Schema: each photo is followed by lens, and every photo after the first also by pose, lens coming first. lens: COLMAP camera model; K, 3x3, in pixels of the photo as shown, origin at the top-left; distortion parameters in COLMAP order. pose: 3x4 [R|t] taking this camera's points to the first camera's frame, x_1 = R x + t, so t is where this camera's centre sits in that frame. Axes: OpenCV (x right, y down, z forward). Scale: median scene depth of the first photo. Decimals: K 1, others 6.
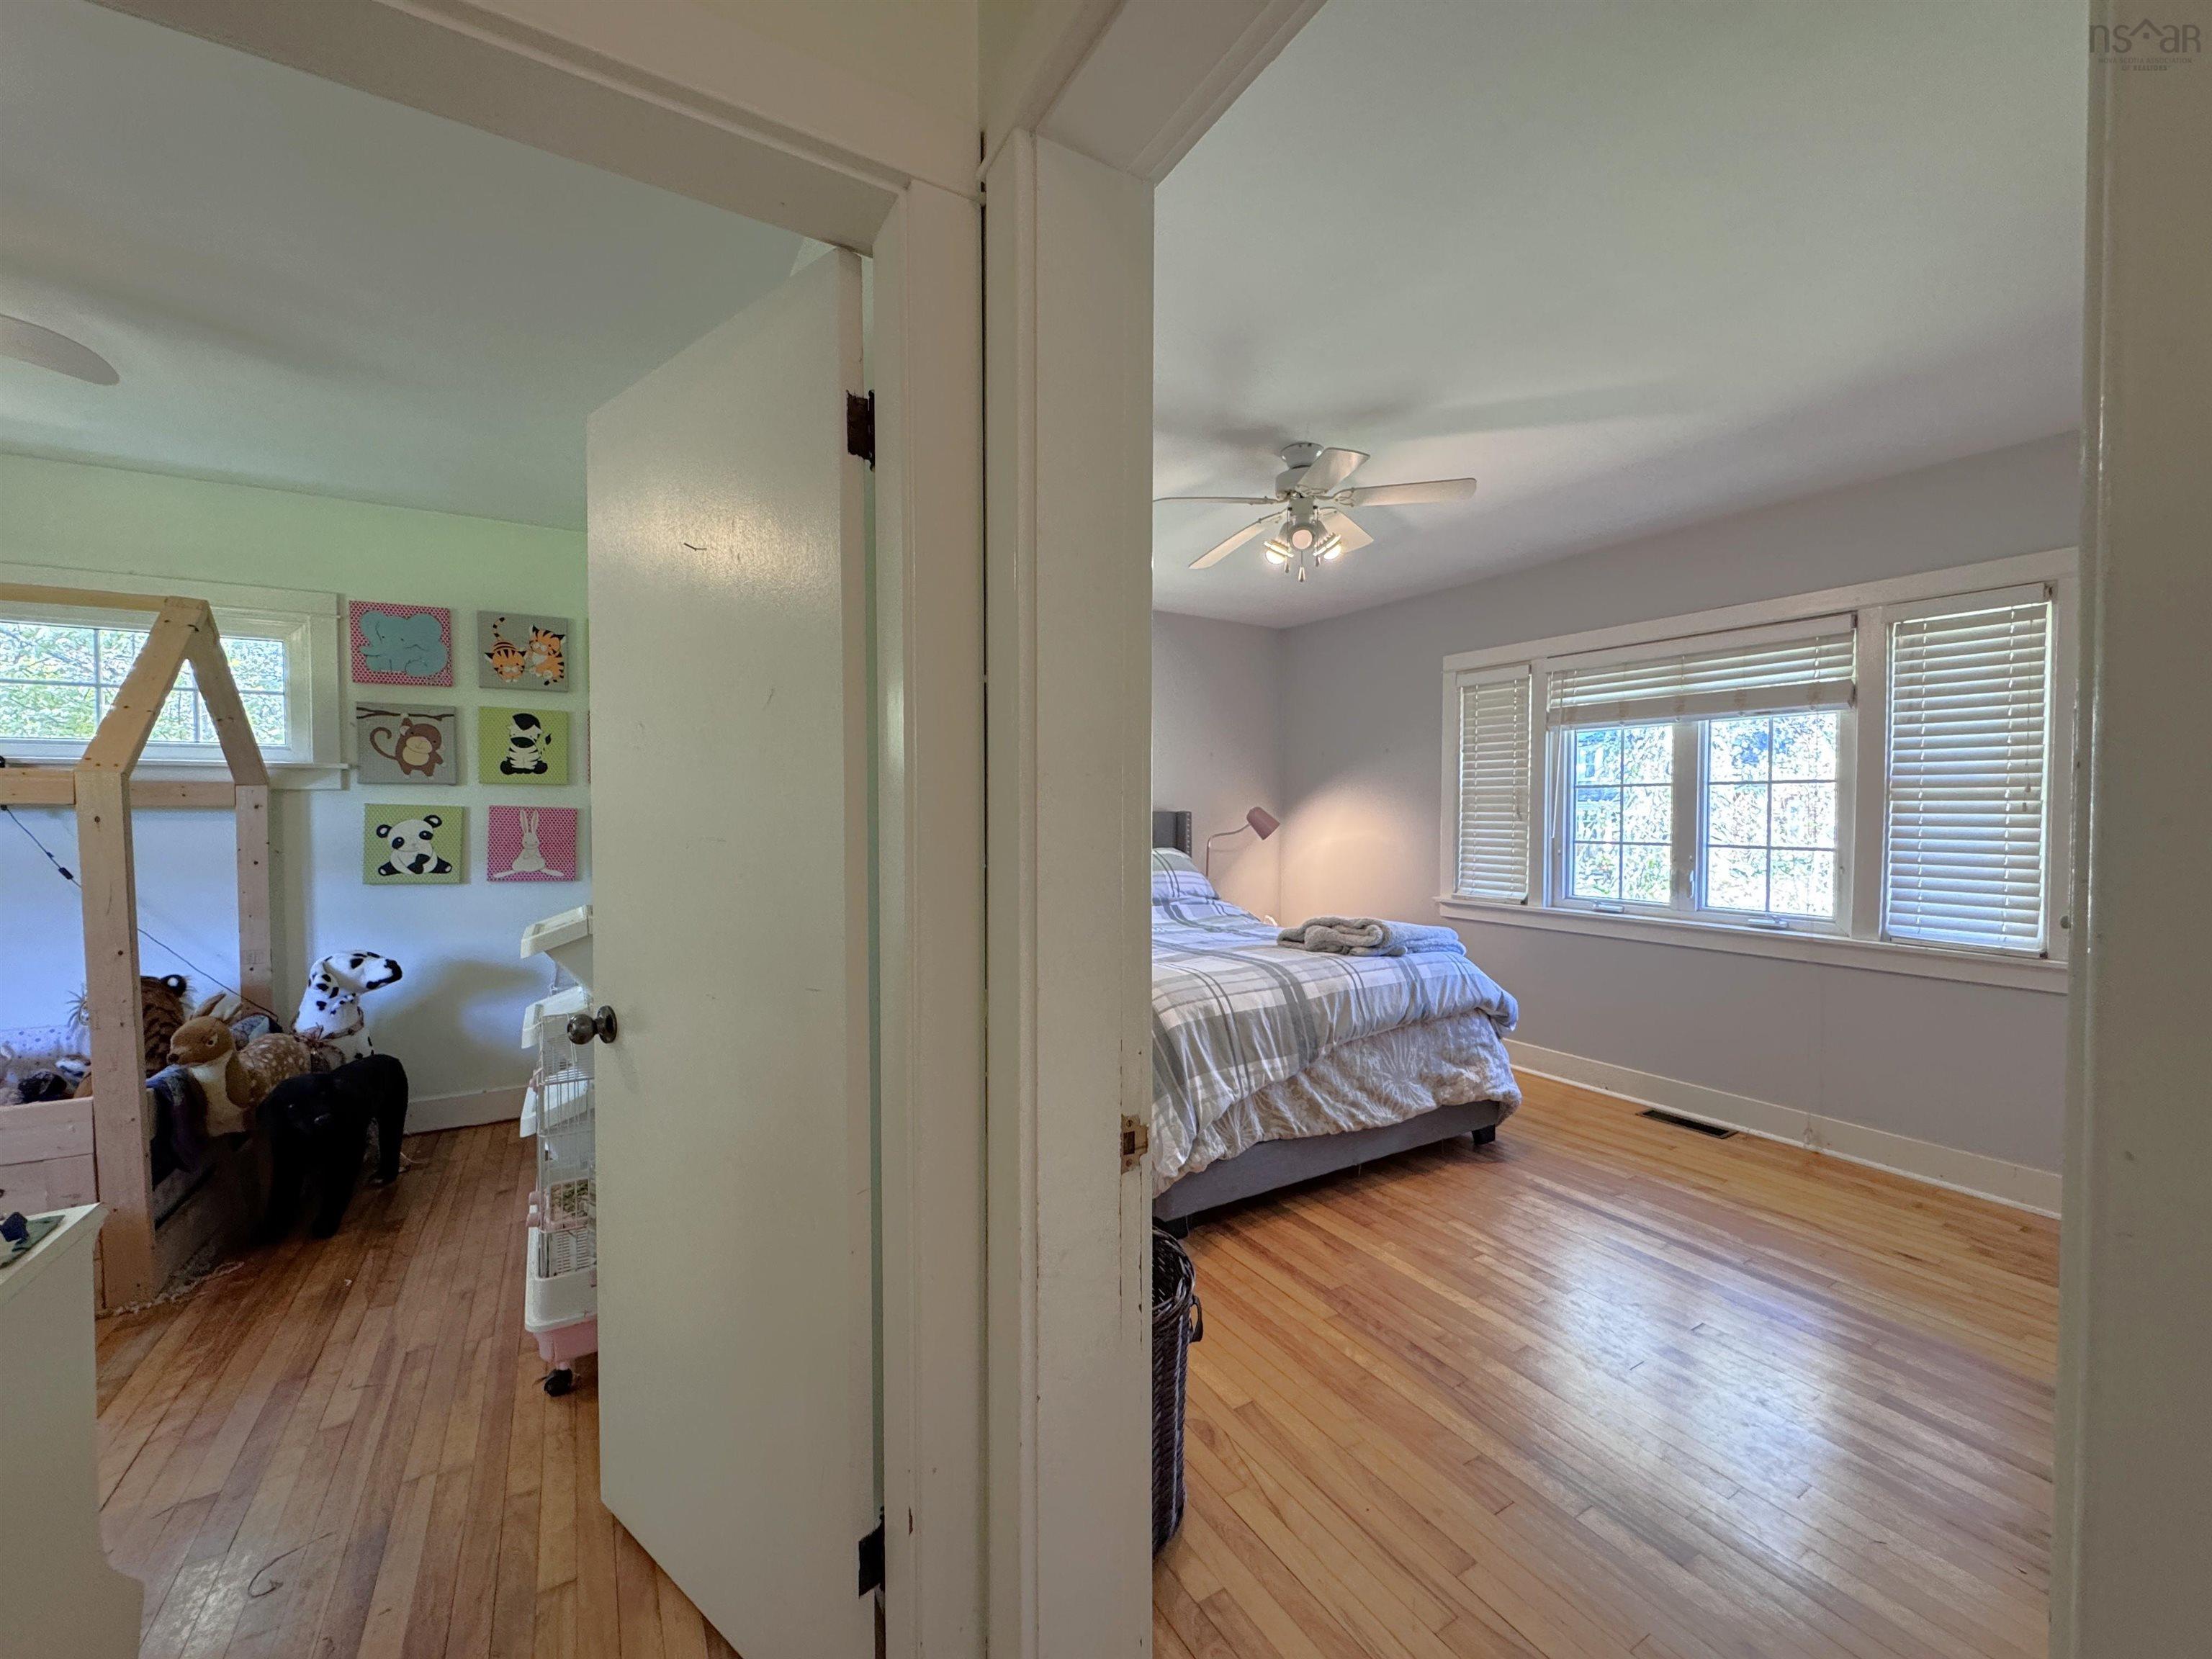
lens RADIAL K [[886.6, 0, 1103.0], [0, 886.6, 833.1], [0, 0, 1]] dist [-0.004684, 0.000401]
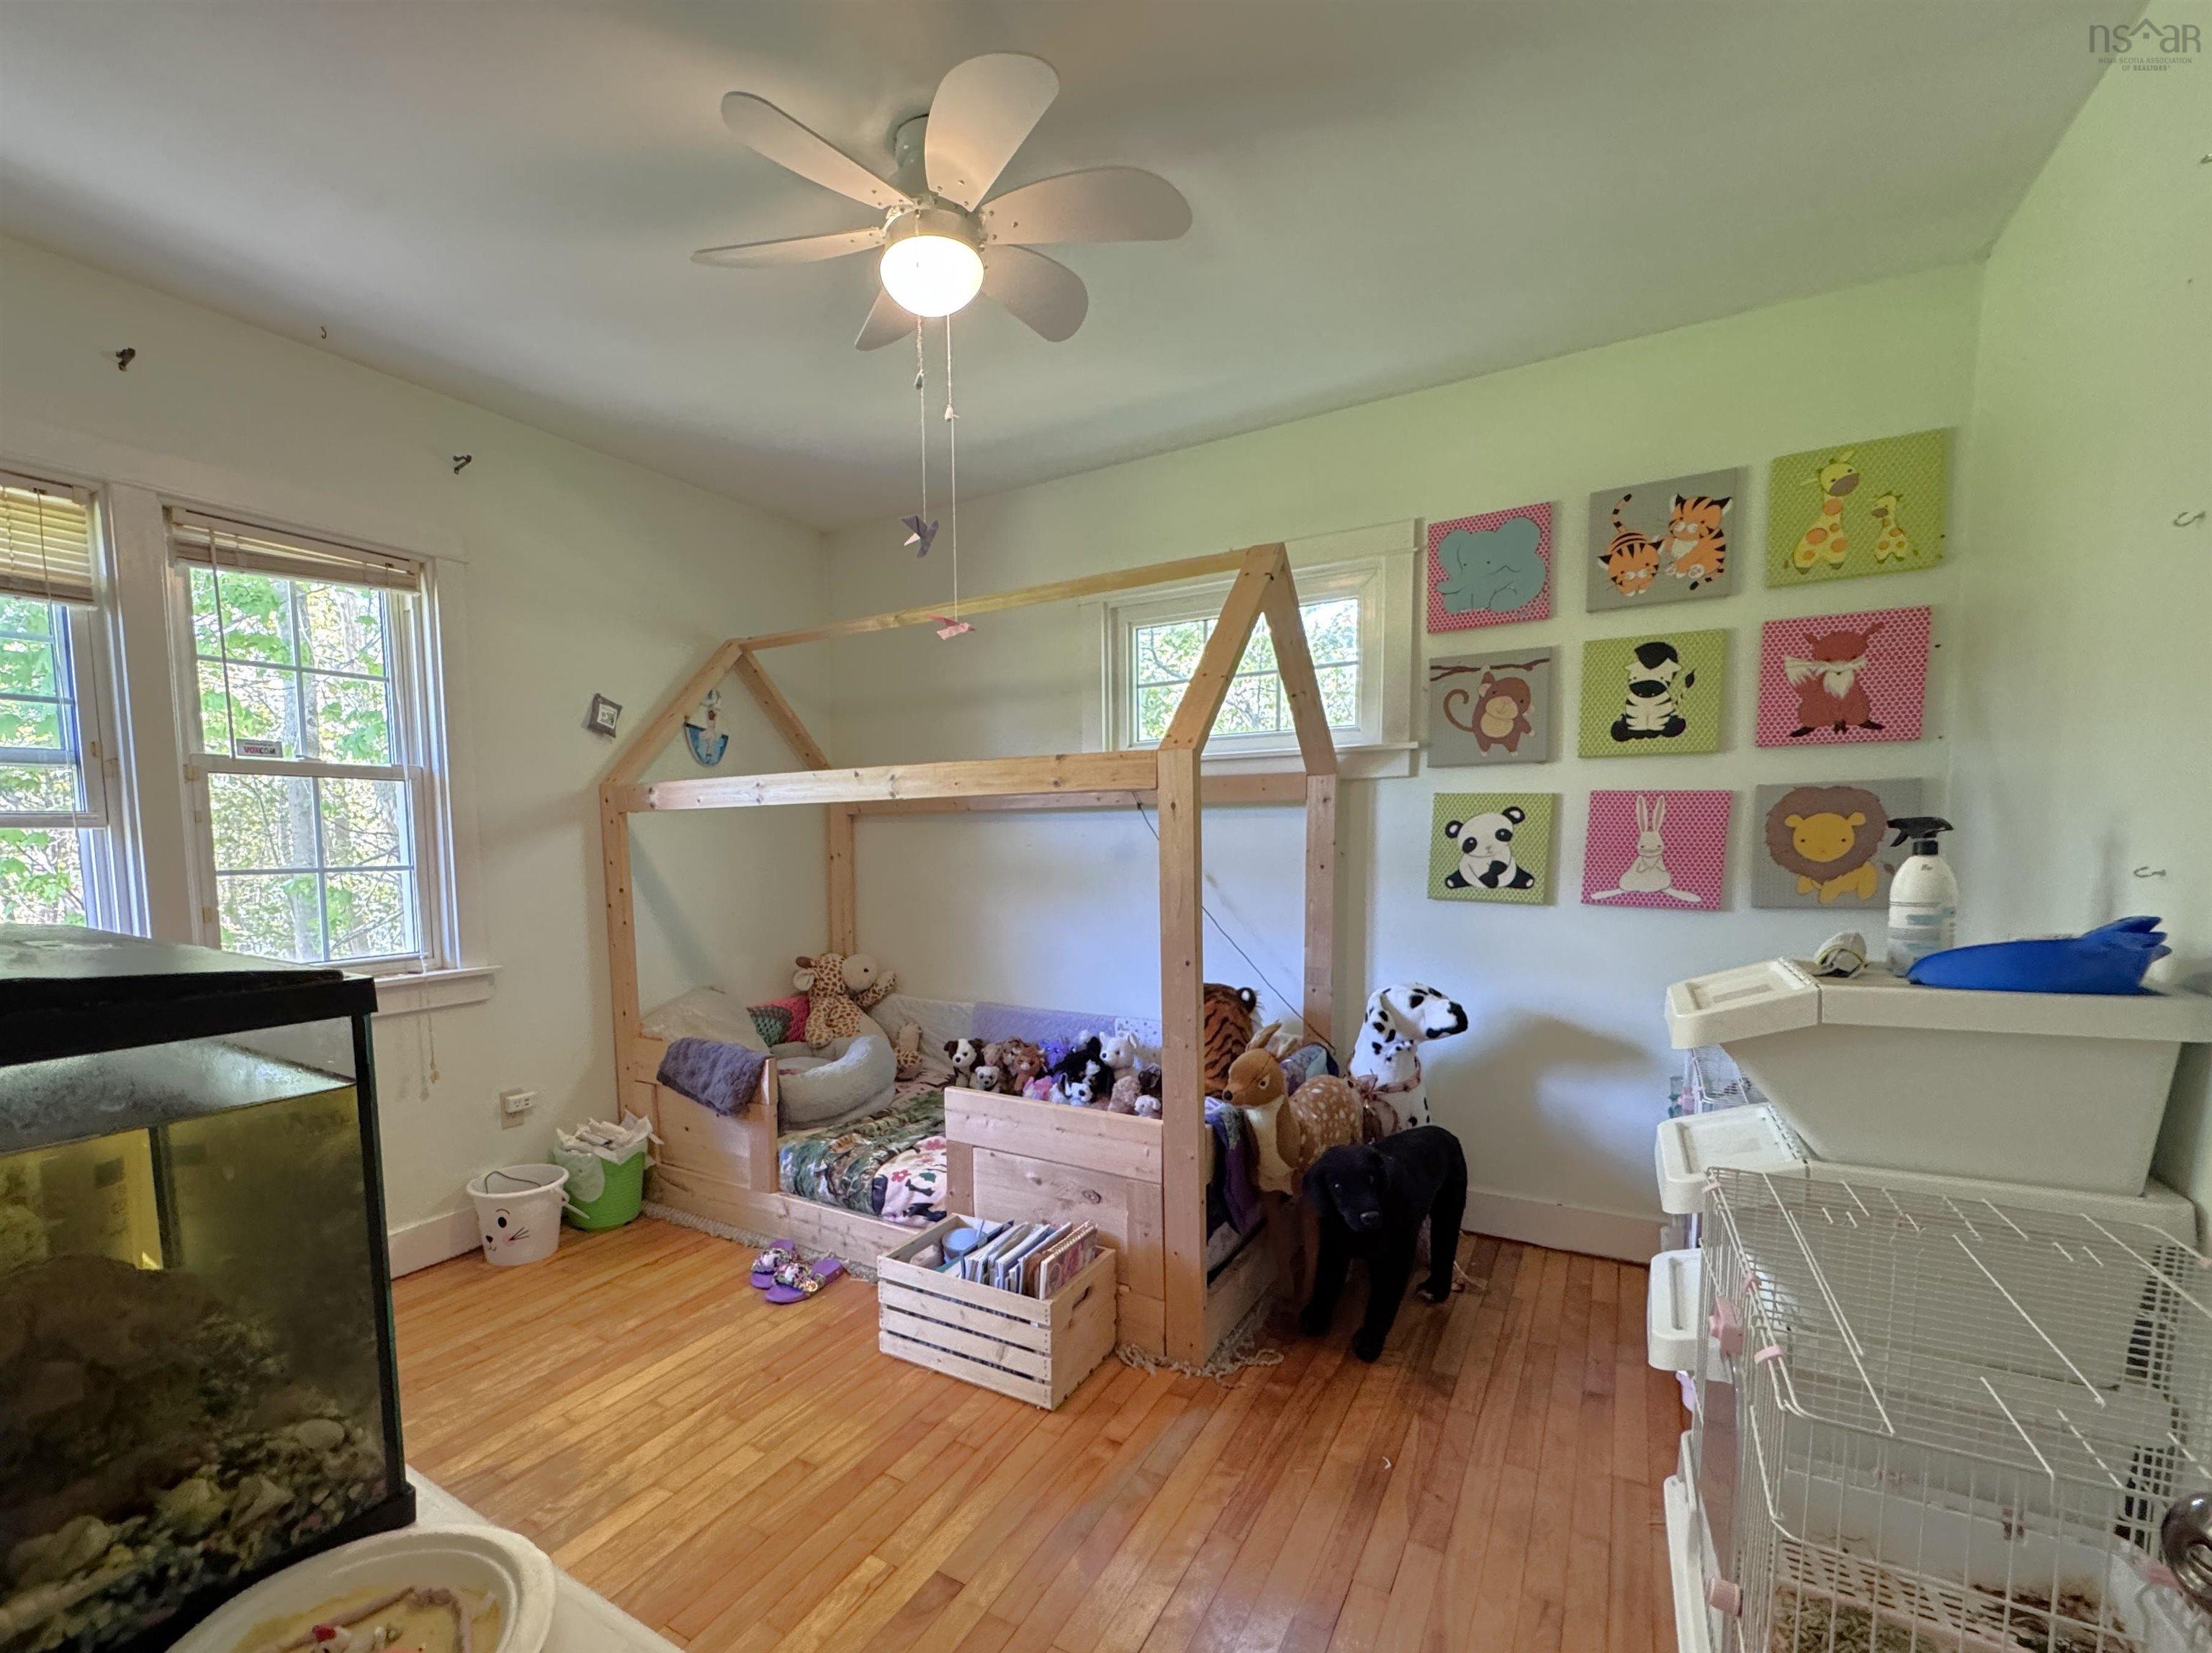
lens RADIAL K [[886.5, 0, 1029.7], [0, 886.5, 925.9], [0, 0, 1]] dist [-0.004684, 0.000401]
pose [[0.444068, 0.075202, -0.892832, -0.318892], [-0.009587, 0.996813, 0.079192, 0.025455], [0.895942, -0.026607, 0.443374, 0.368060]]
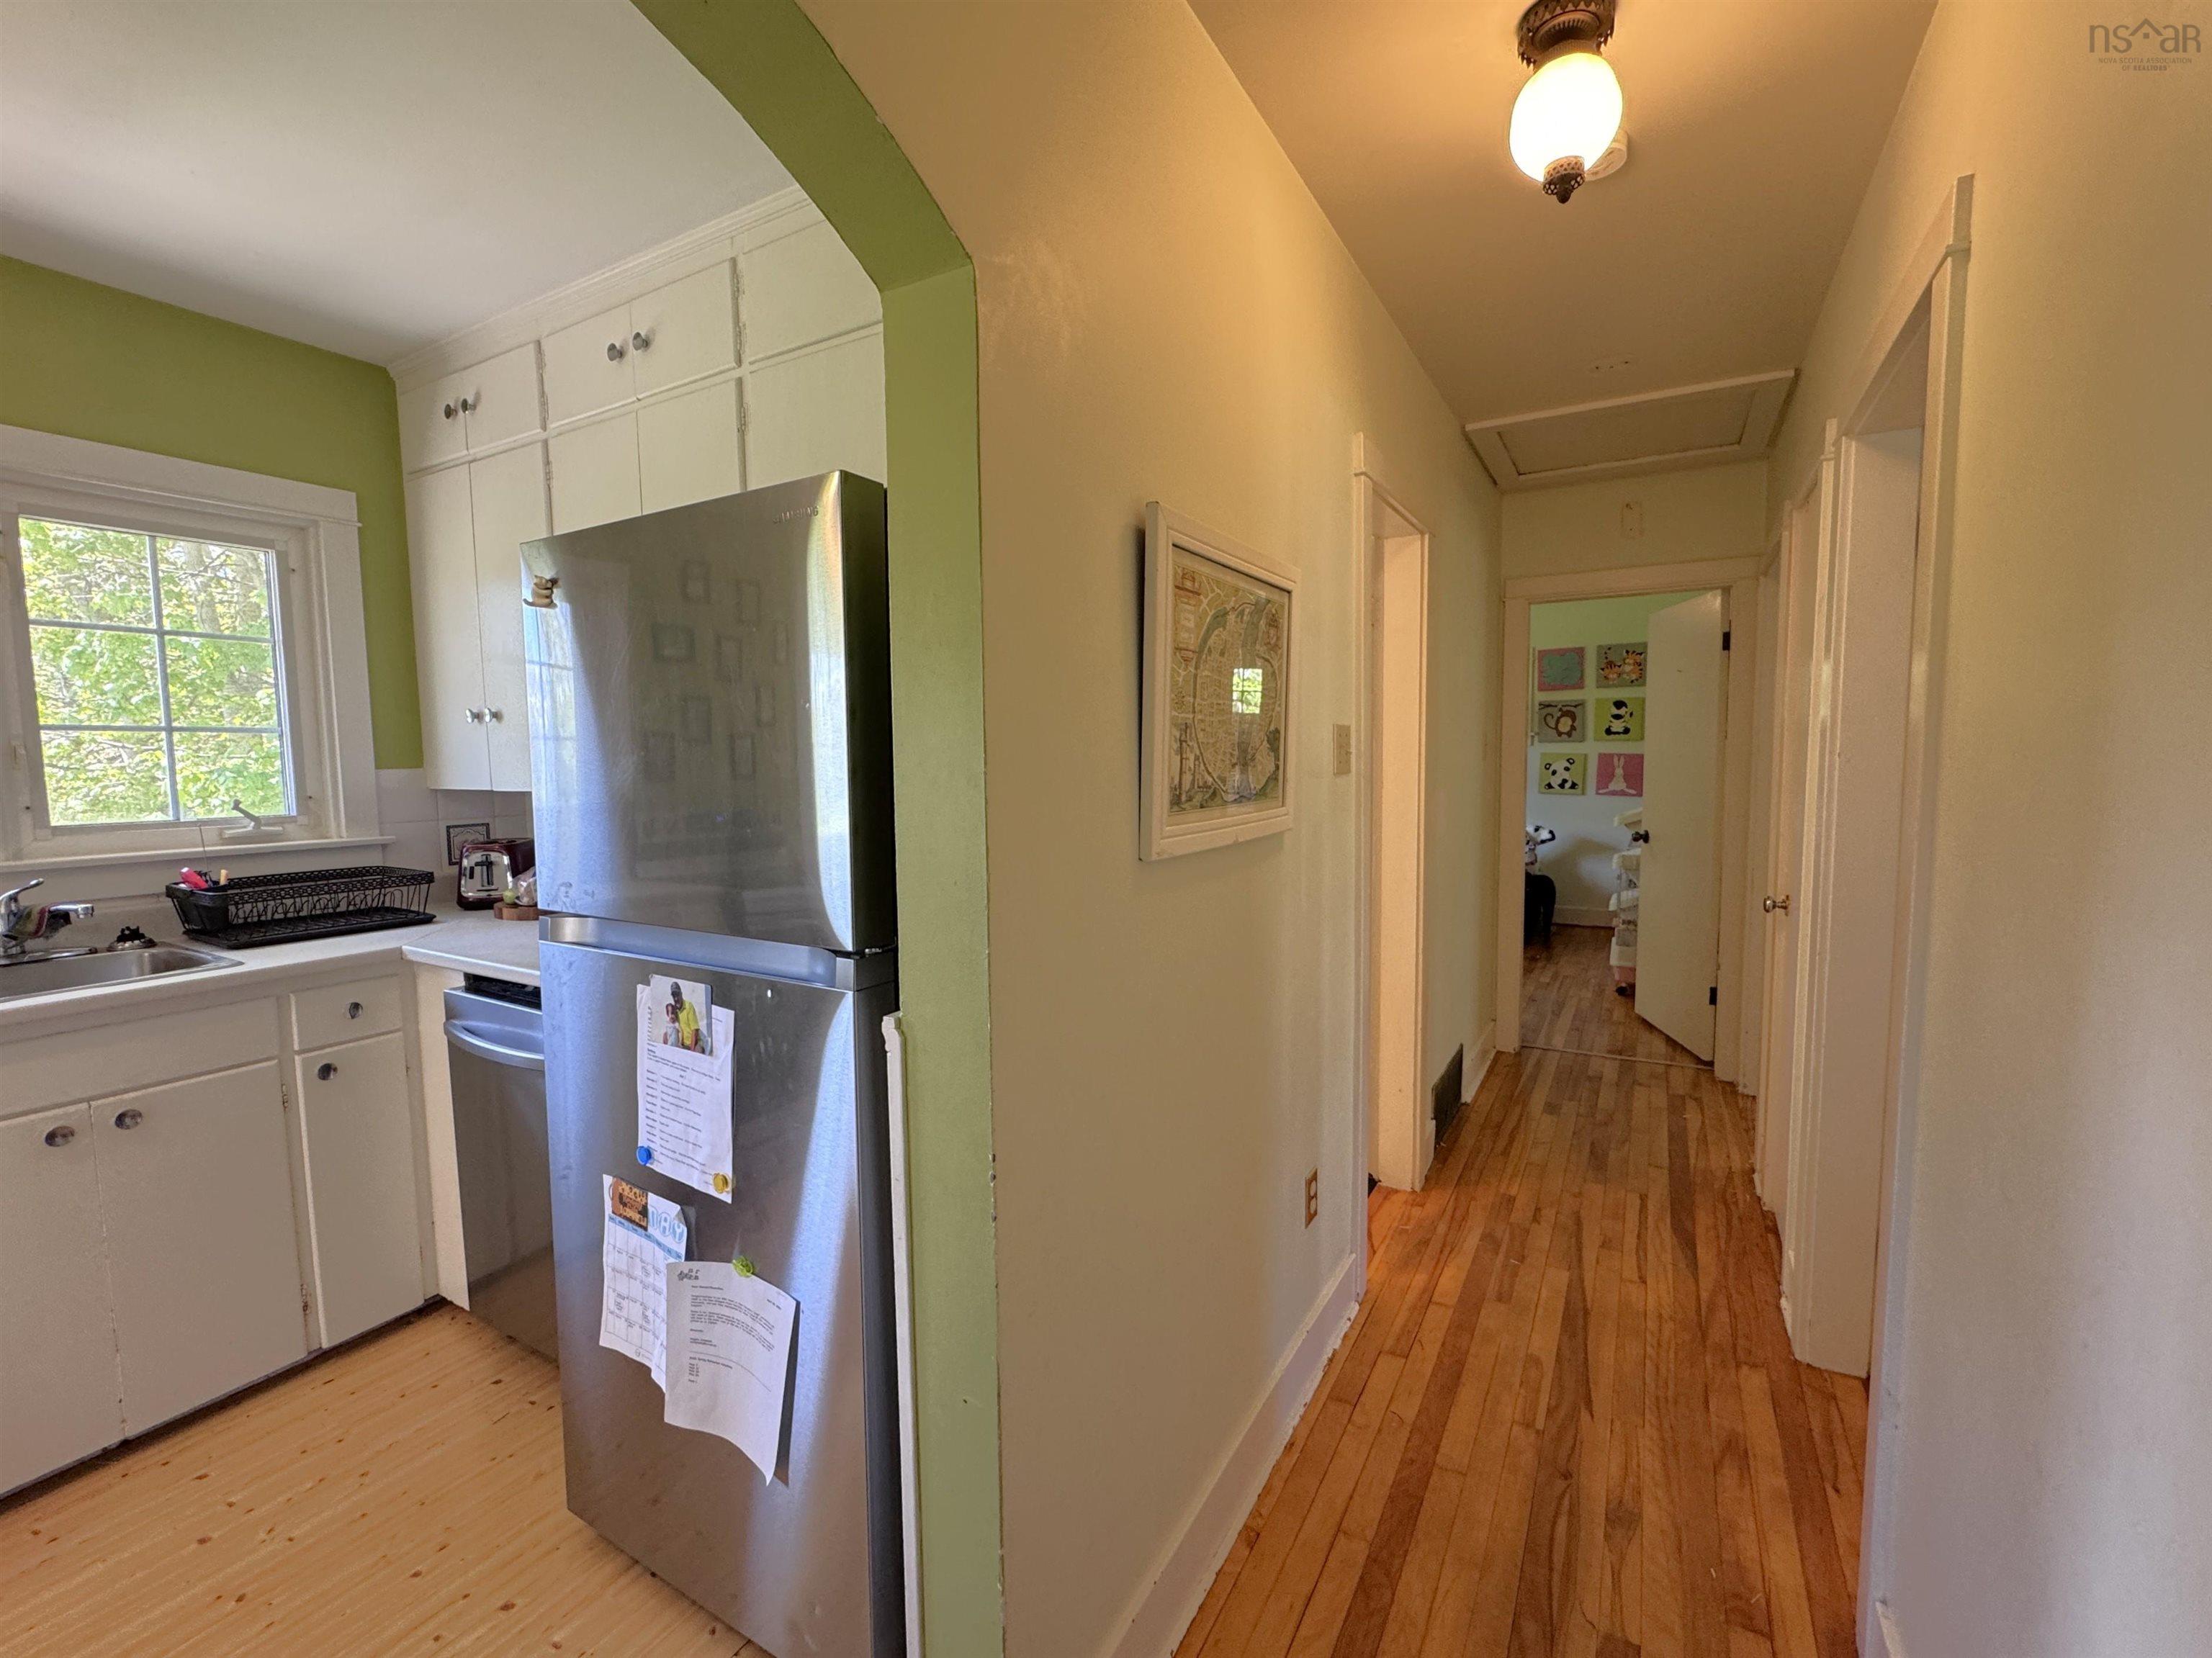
lens RADIAL K [[958.7, 0, 1111.7], [0, 958.7, 834.5], [0, 0, 1]] dist [-0.009409, -0.000036]
pose [[0.490116, 0.062794, -0.869393, 0.616608], [-0.012349, 0.997802, 0.065108, 0.024004], [0.871570, -0.021174, 0.489814, -0.965223]]
